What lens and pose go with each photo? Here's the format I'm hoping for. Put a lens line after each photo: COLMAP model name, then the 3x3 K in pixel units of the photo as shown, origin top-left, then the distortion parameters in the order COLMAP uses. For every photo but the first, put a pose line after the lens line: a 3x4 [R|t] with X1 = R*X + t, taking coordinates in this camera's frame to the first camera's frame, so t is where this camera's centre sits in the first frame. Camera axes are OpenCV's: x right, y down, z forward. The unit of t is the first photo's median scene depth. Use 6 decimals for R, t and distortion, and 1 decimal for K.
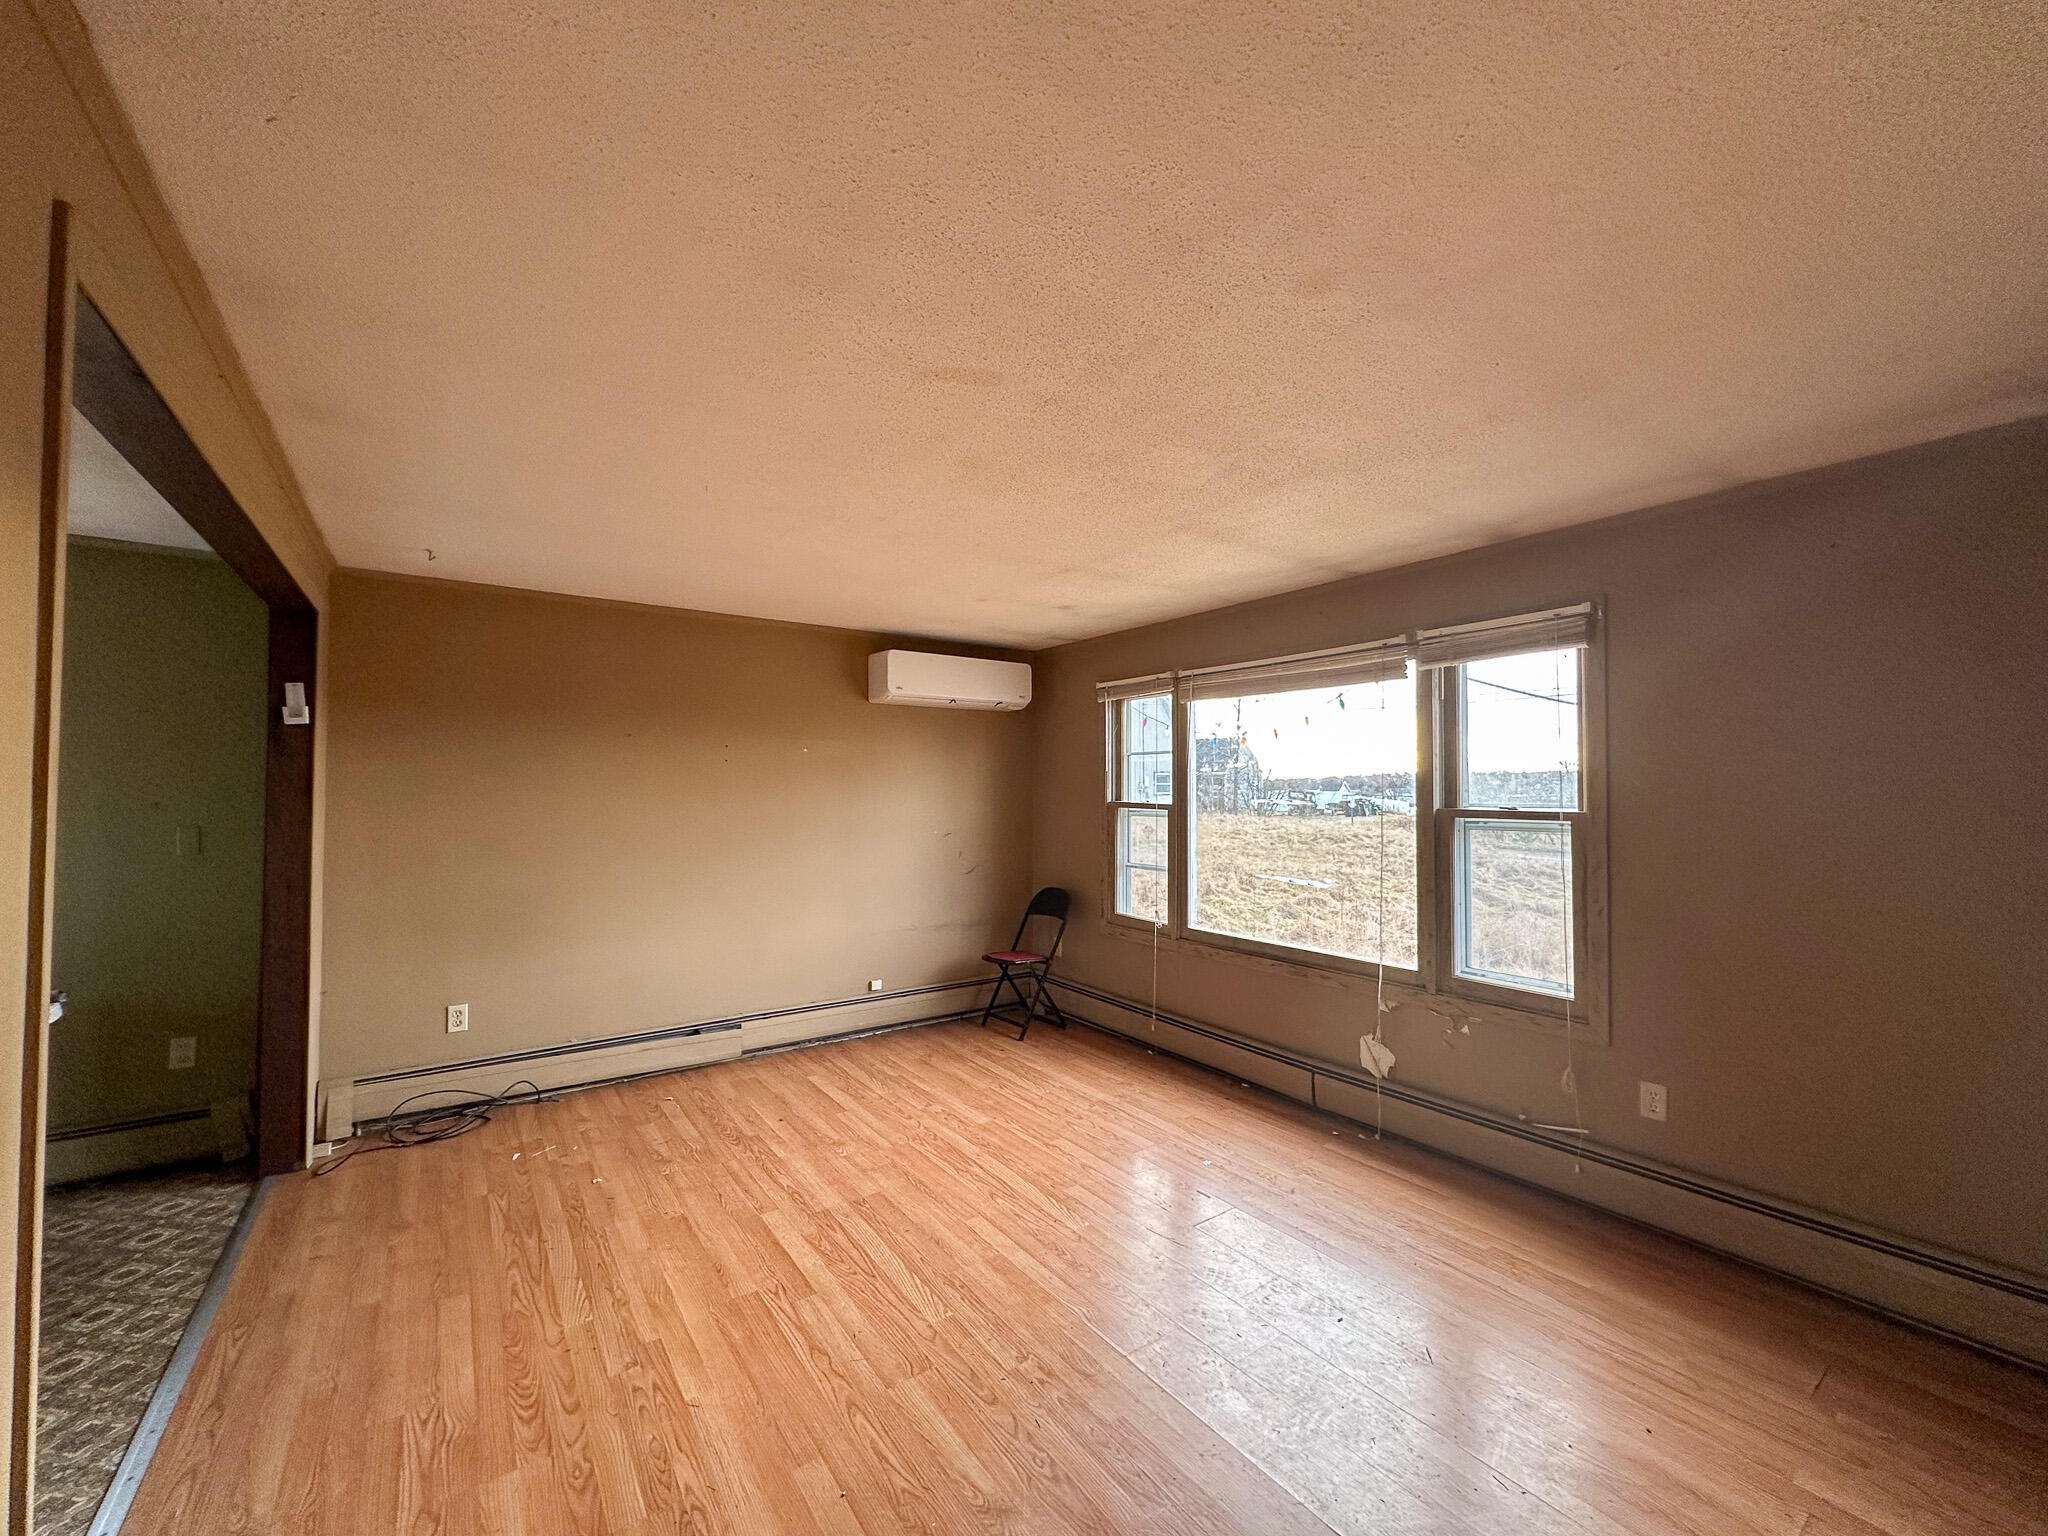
lens RADIAL K [[812.1, 0, 1024.0], [0, 812.1, 768.0], [0, 0, 1]] dist [-0.001214, 0.000274]
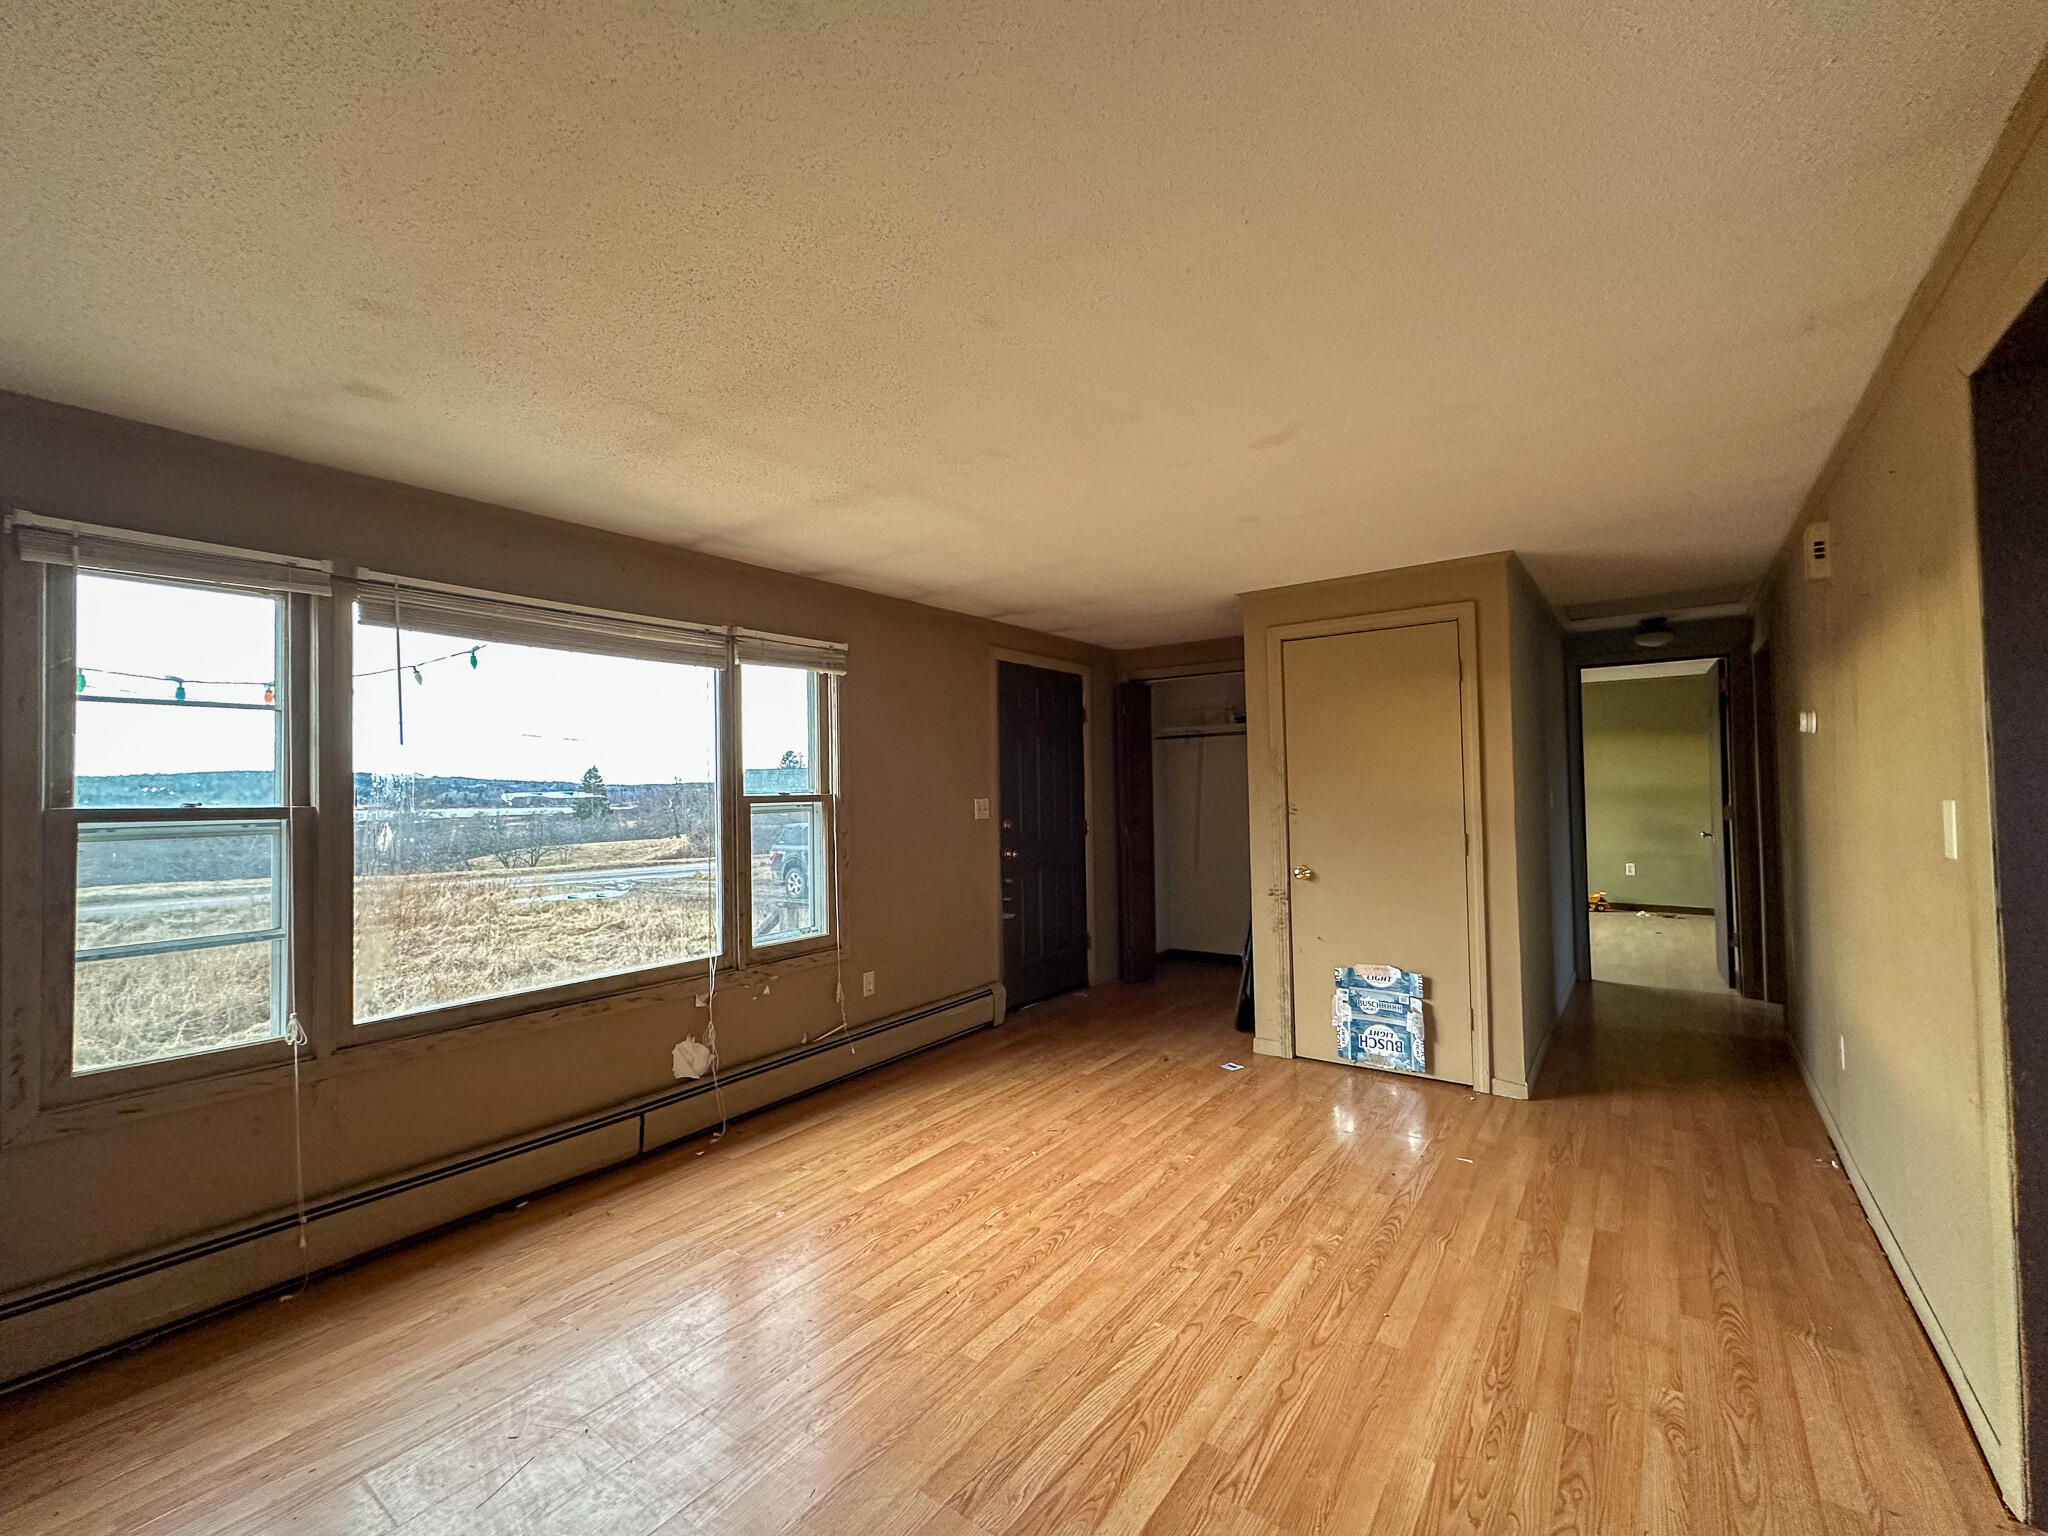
lens RADIAL K [[849.5, 0, 1024.0], [0, 849.5, 768.0], [0, 0, 1]] dist [0.000024, -0.000024]
pose [[-0.305850, 0.026440, 0.951712, -0.673708], [-0.006621, 0.999531, -0.029896, 0.044737], [-0.952057, -0.015445, -0.305532, 0.989549]]
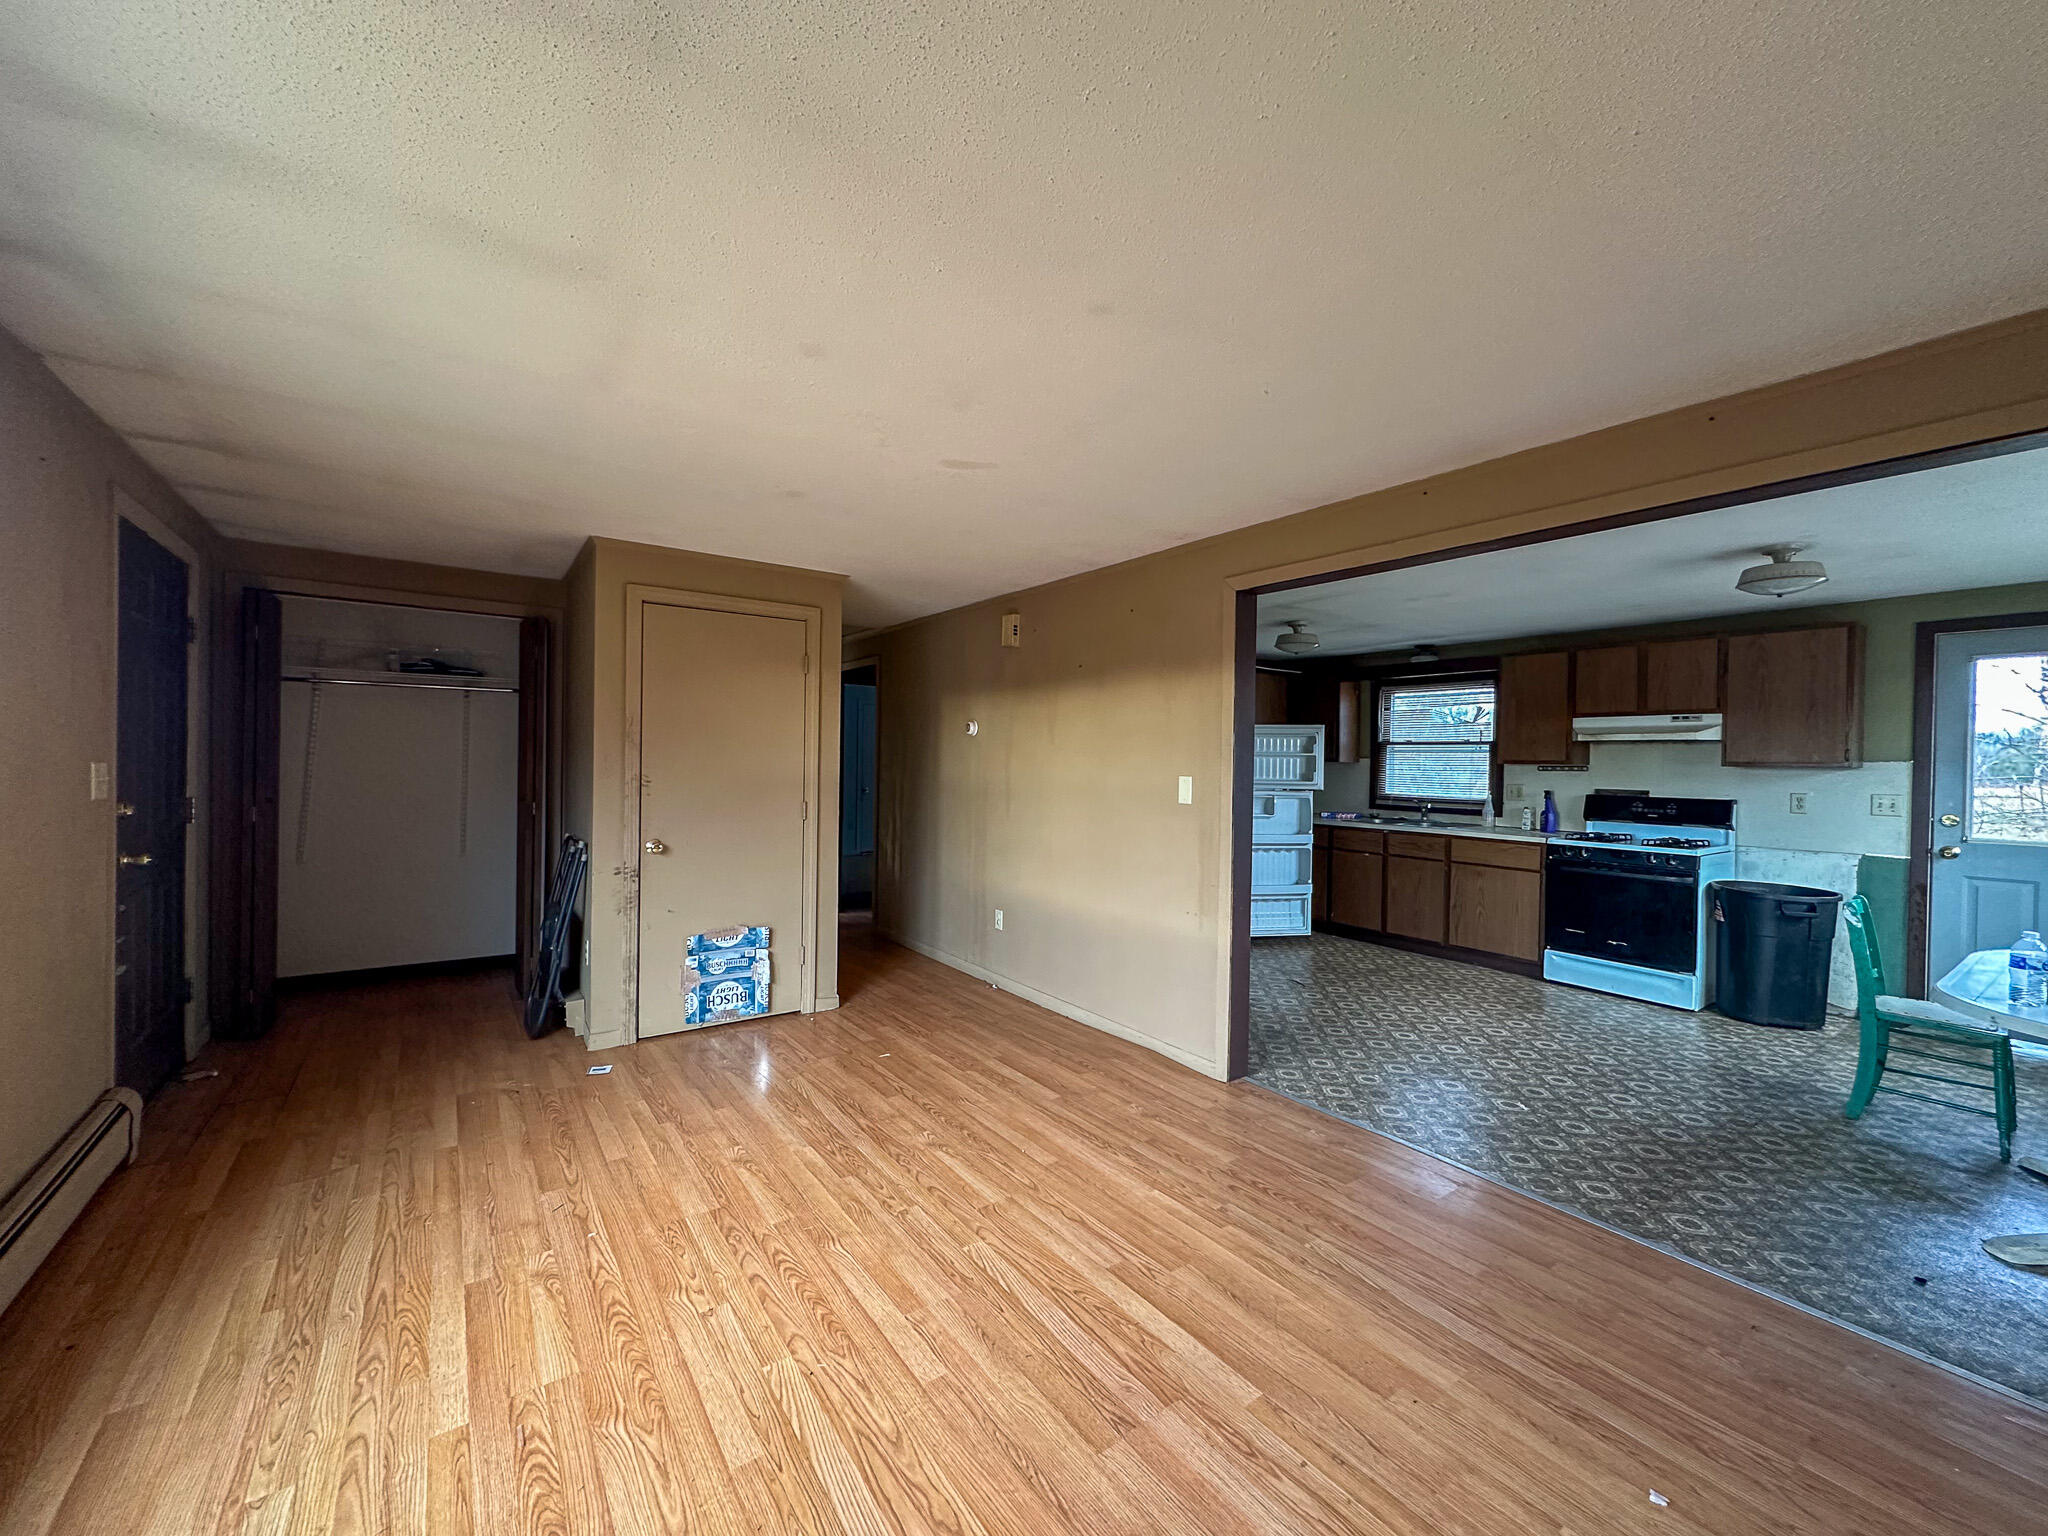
lens RADIAL K [[812.1, 0, 1024.0], [0, 812.1, 768.0], [0, 0, 1]] dist [-0.001214, 0.000274]
pose [[-0.999826, -0.018616, -0.001356, -0.104096], [-0.018592, 0.999697, -0.016122, 0.056195], [0.001656, -0.016094, -0.999869, 1.385114]]
